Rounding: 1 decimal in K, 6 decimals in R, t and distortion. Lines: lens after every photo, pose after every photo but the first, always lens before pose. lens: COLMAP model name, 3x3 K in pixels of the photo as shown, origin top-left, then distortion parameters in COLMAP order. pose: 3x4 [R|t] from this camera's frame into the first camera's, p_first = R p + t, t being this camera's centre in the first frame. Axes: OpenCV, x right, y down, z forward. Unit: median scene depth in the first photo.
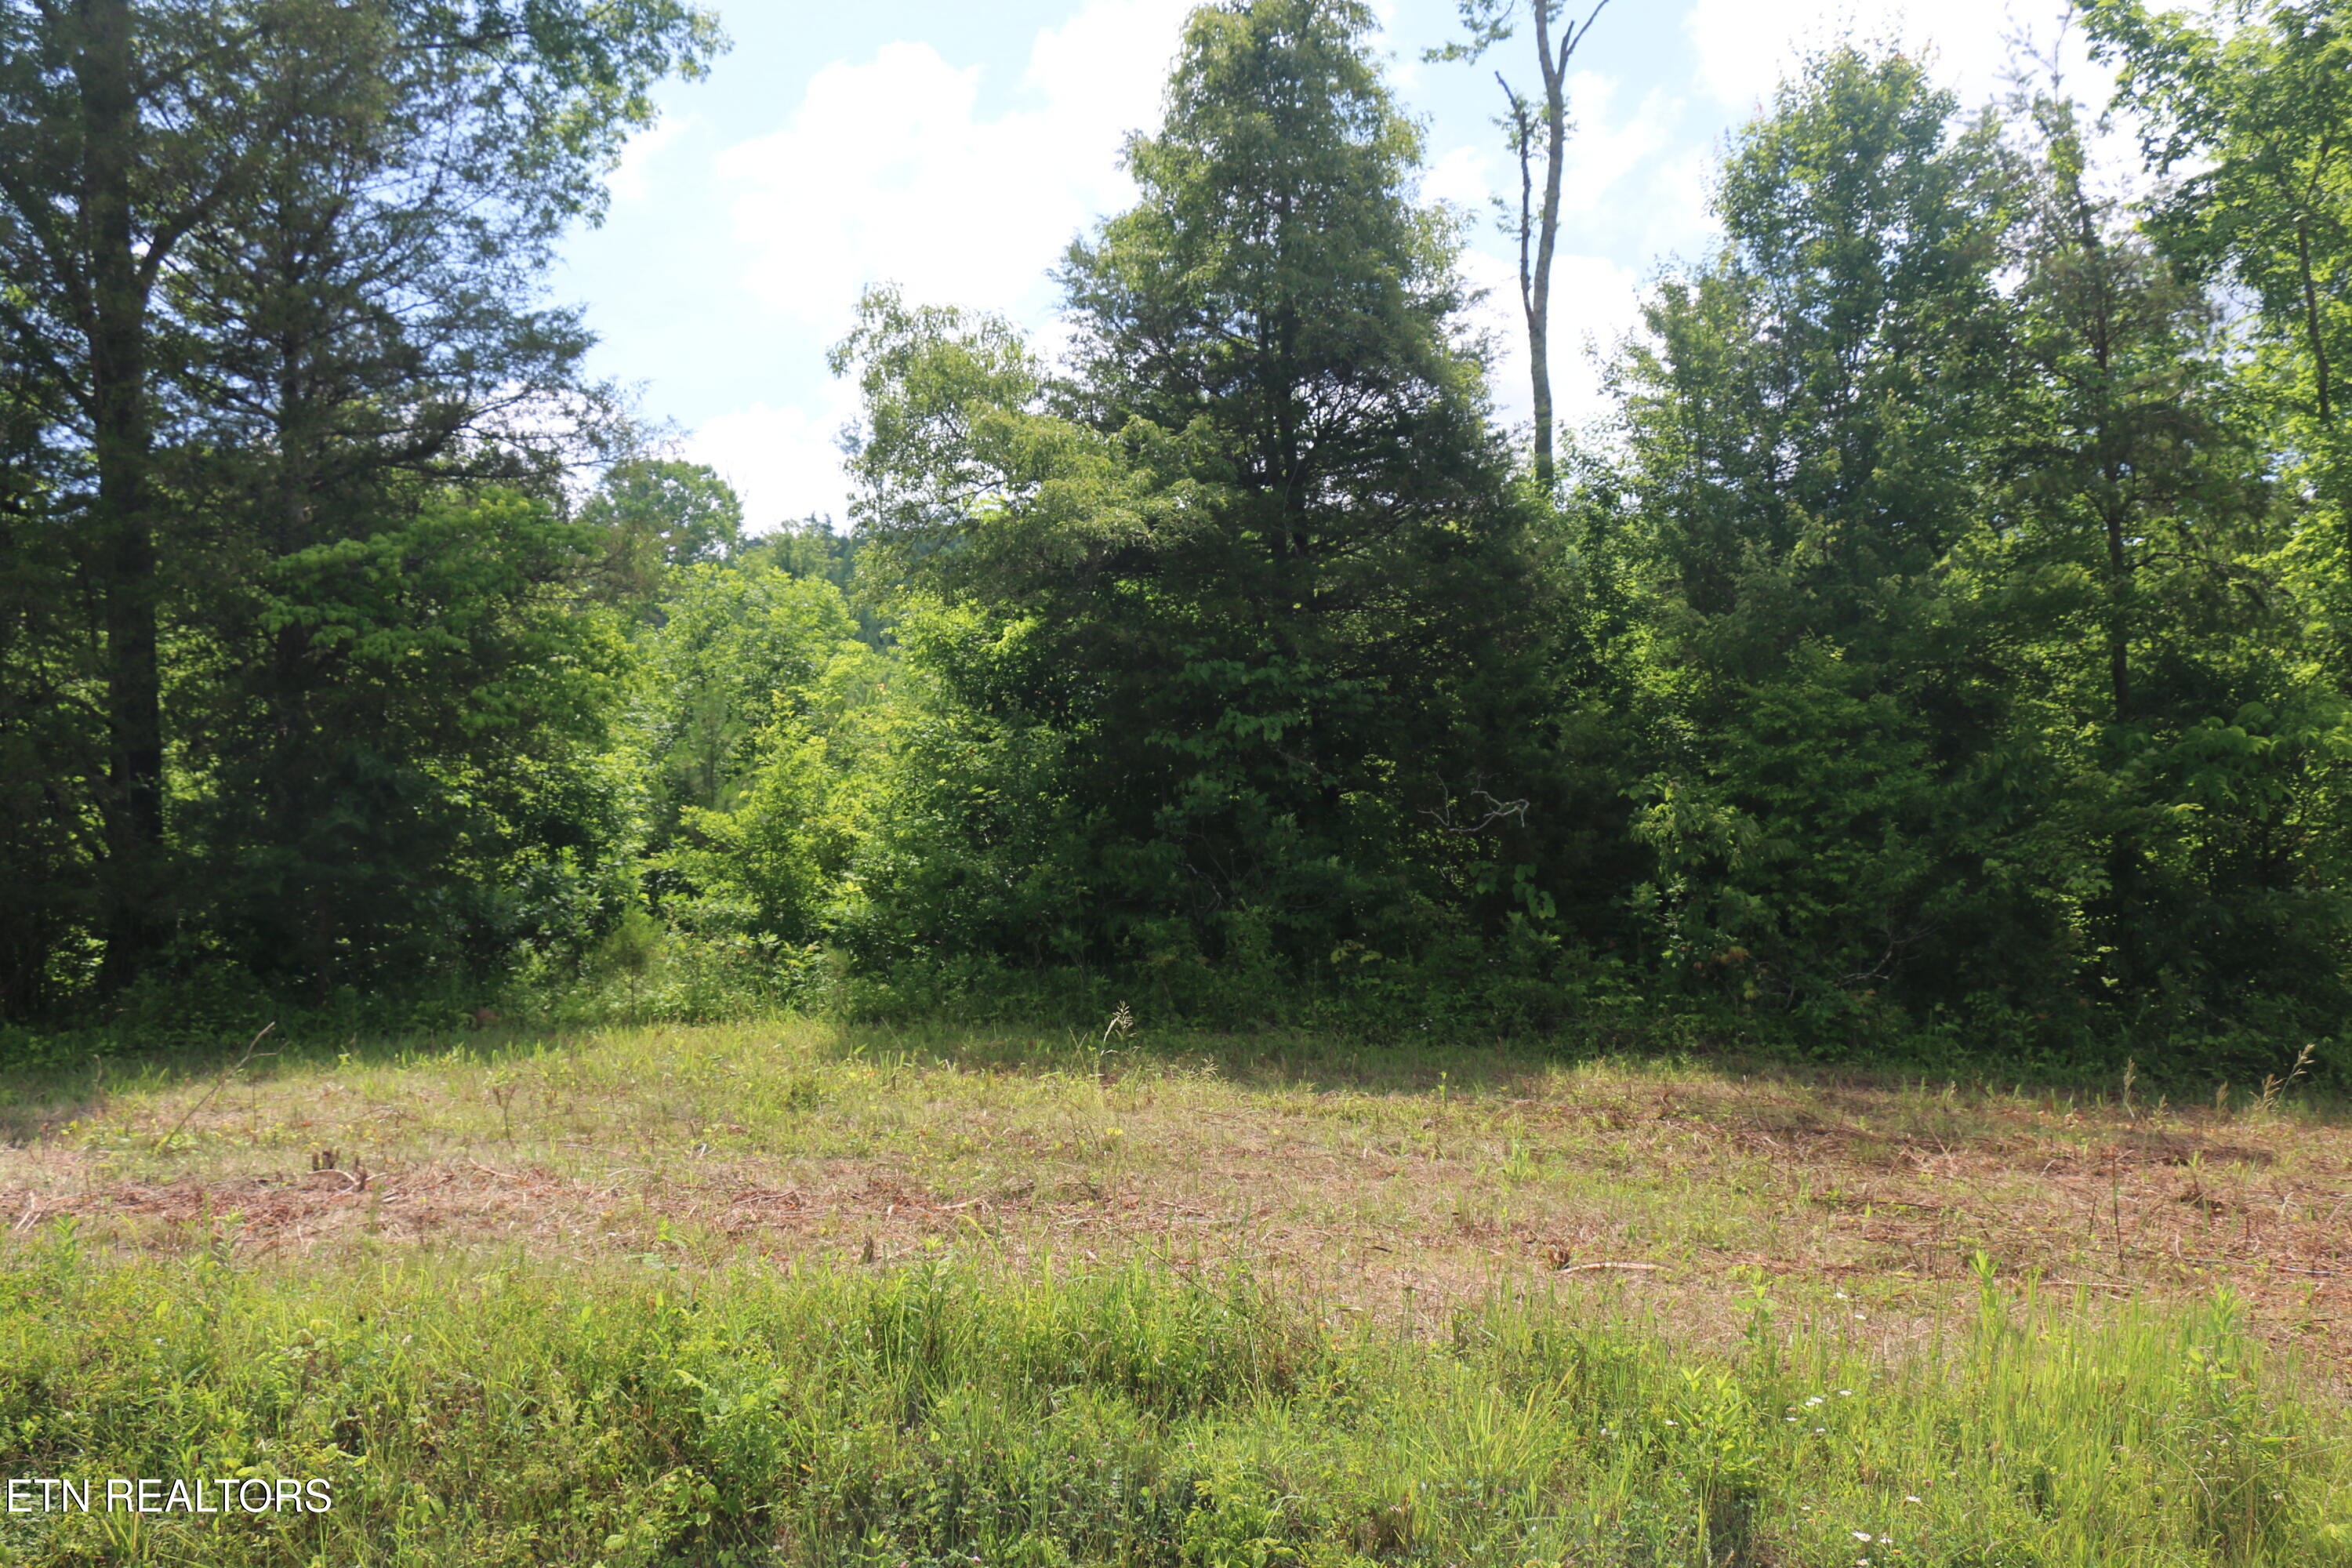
lens RADIAL K [[2535.4, 0, 1180.0], [0, 2535.4, 798.7], [0, 0, 1]] dist [-0.026341, 0.000000]
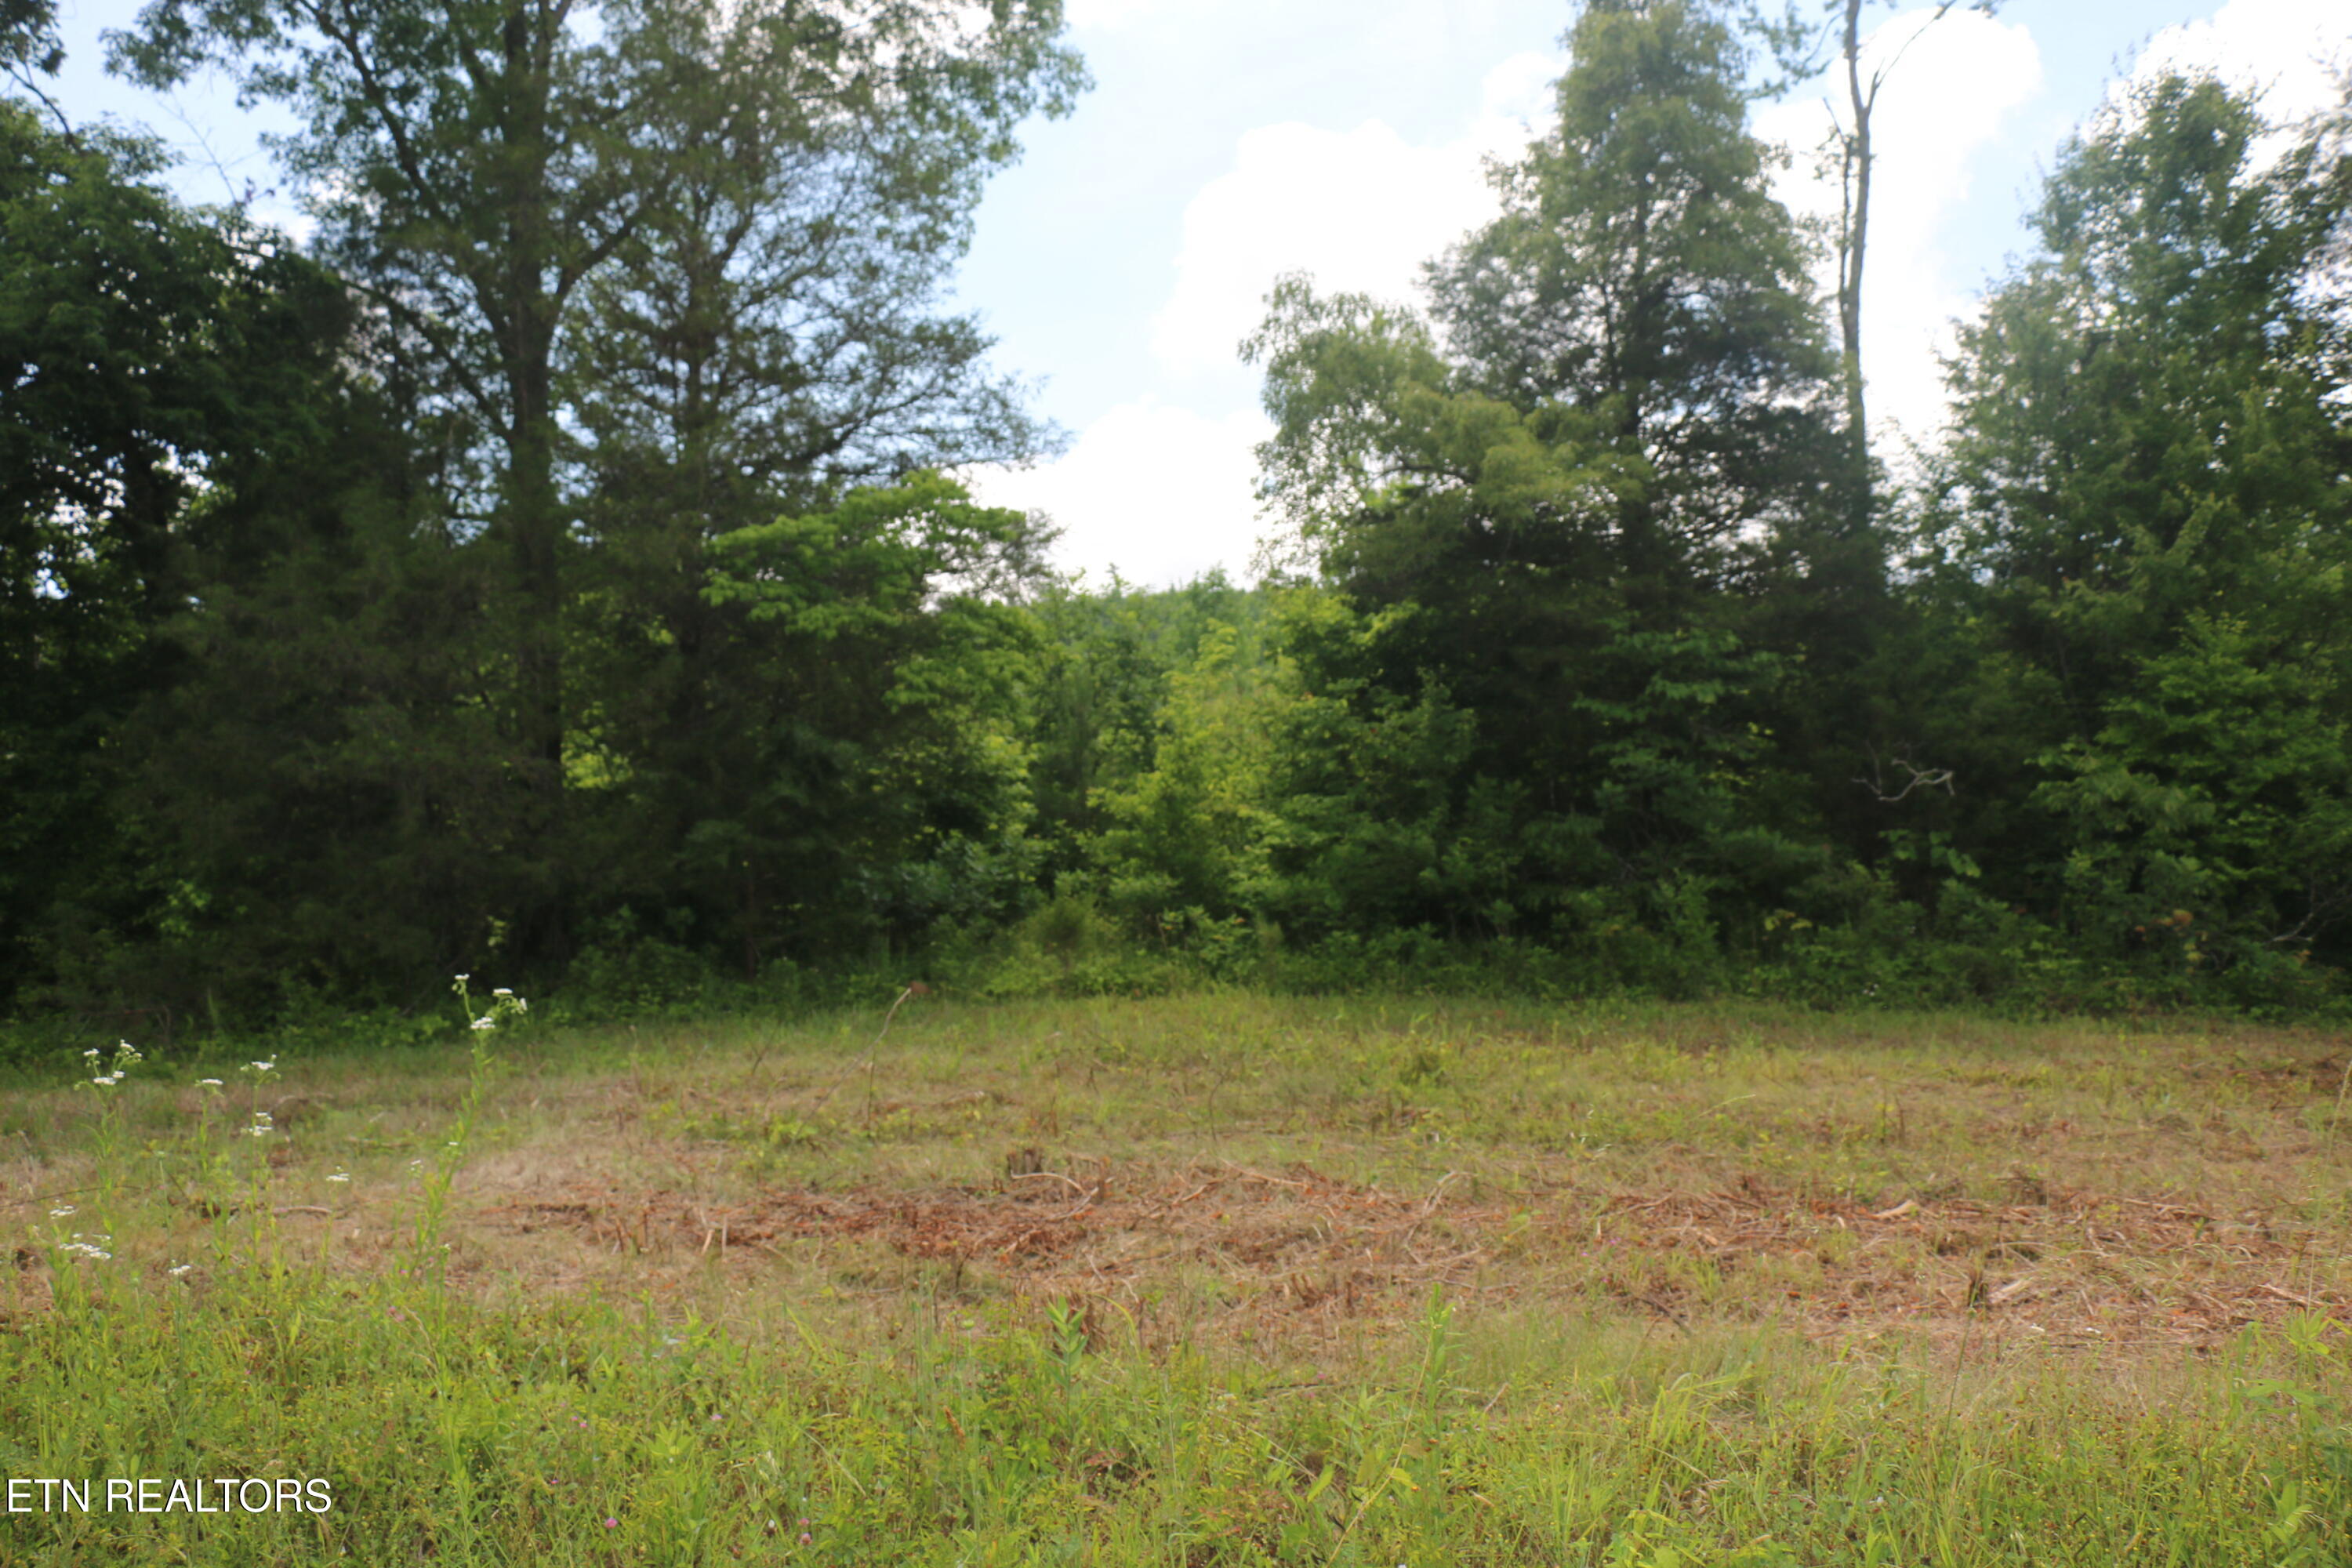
lens RADIAL K [[1955.1, 0, 1171.5], [0, 1955.1, 763.1], [0, 0, 1]] dist [-0.078714, -0.002393]
pose [[0.999943, -0.005399, -0.009260, -0.157010], [0.005055, 0.999311, -0.036763, 0.023520], [0.009452, 0.036714, 0.999281, 0.212467]]
